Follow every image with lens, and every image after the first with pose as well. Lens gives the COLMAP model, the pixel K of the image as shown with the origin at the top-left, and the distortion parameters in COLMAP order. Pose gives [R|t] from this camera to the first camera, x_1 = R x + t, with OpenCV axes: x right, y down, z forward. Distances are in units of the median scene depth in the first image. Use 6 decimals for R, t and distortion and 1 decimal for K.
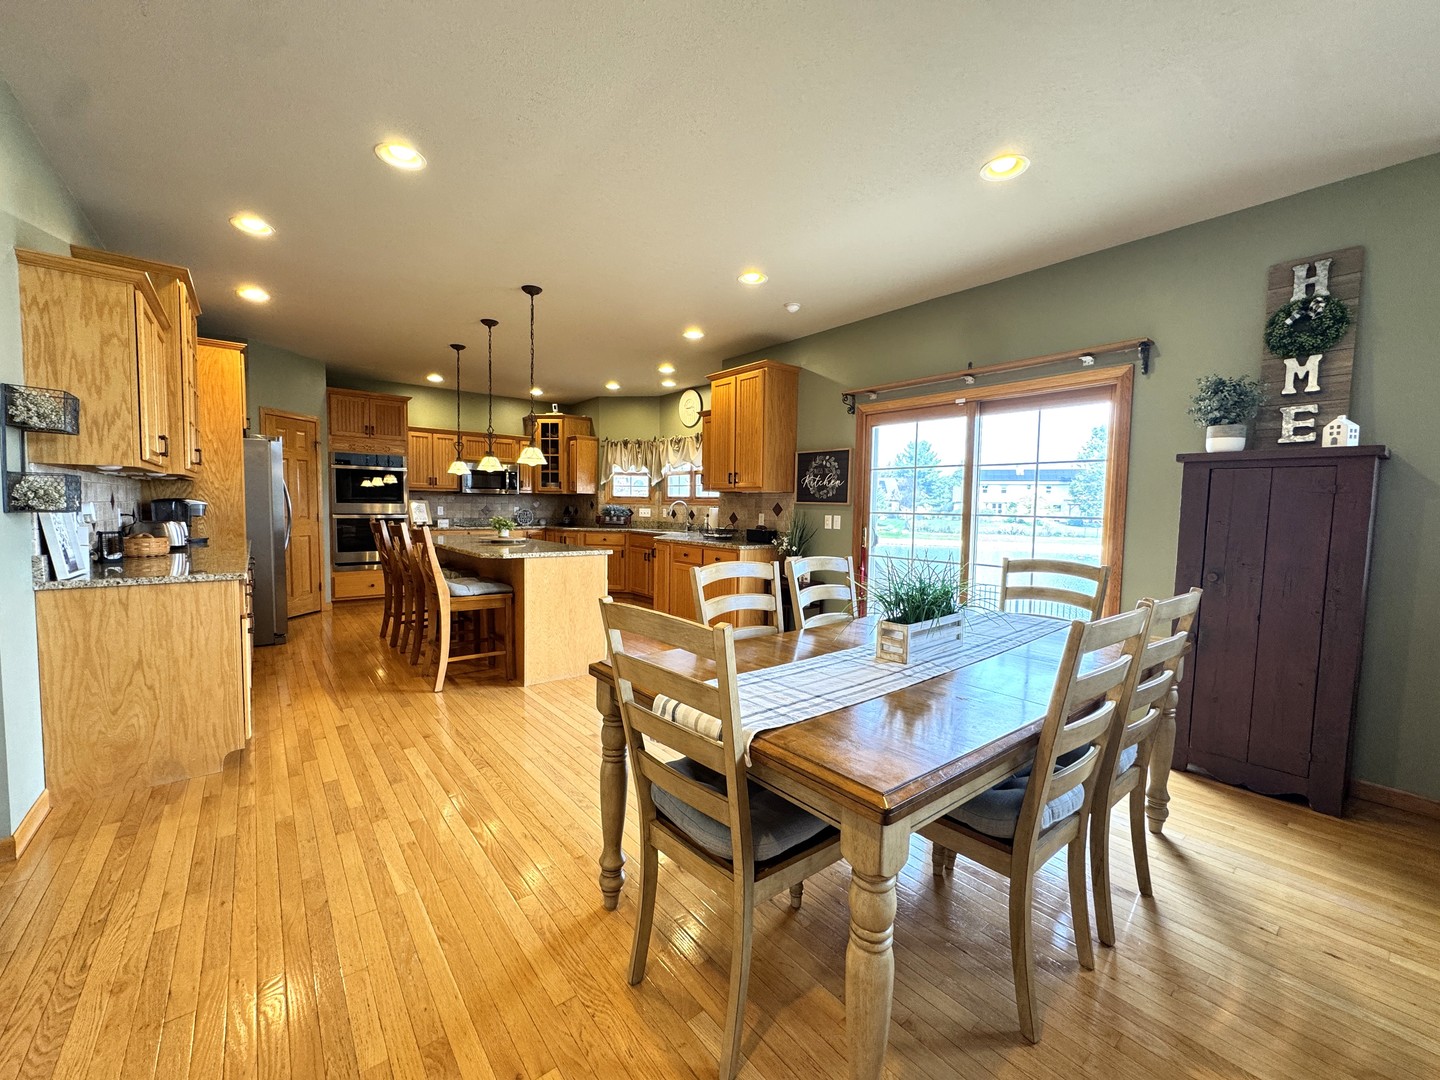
lens RADIAL K [[575.0, 0, 718.7], [0, 575.0, 536.5], [0, 0, 1]] dist [-0.001751, -0.000356]
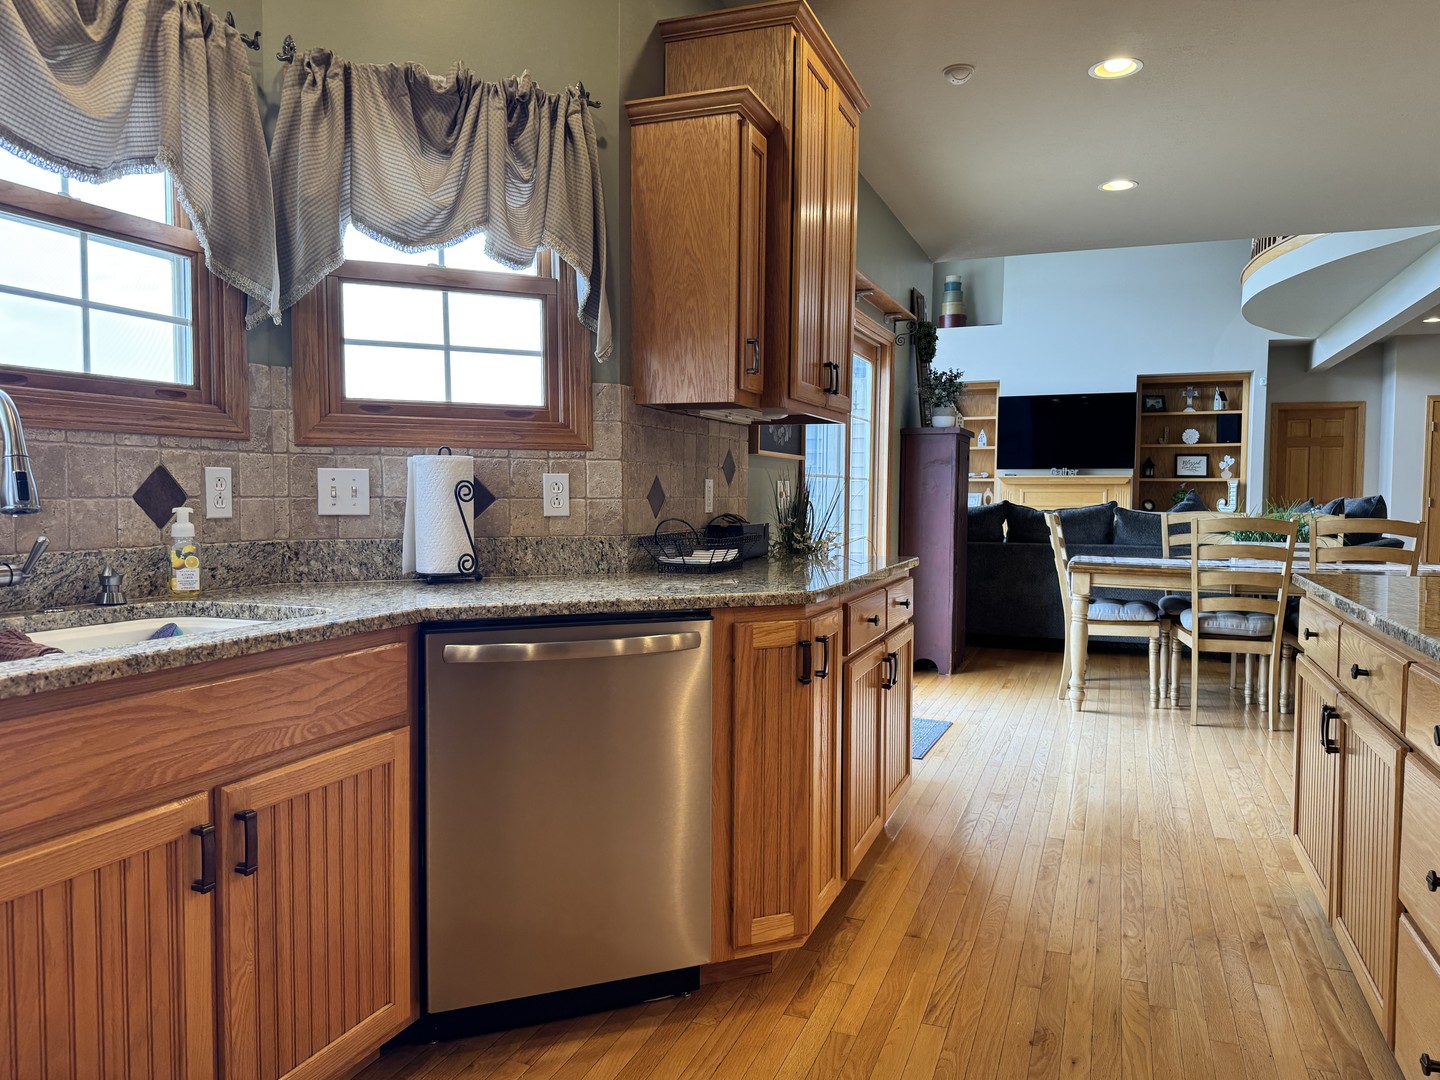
lens RADIAL K [[1042.2, 0, 714.3], [0, 1042.2, 548.2], [0, 0, 1]] dist [0.029864, -0.020126]
pose [[-0.494917, -0.069553, 0.866152, -0.471164], [0.032549, 0.994608, 0.098466, -0.059892], [-0.868330, 0.076925, -0.489985, 1.312119]]
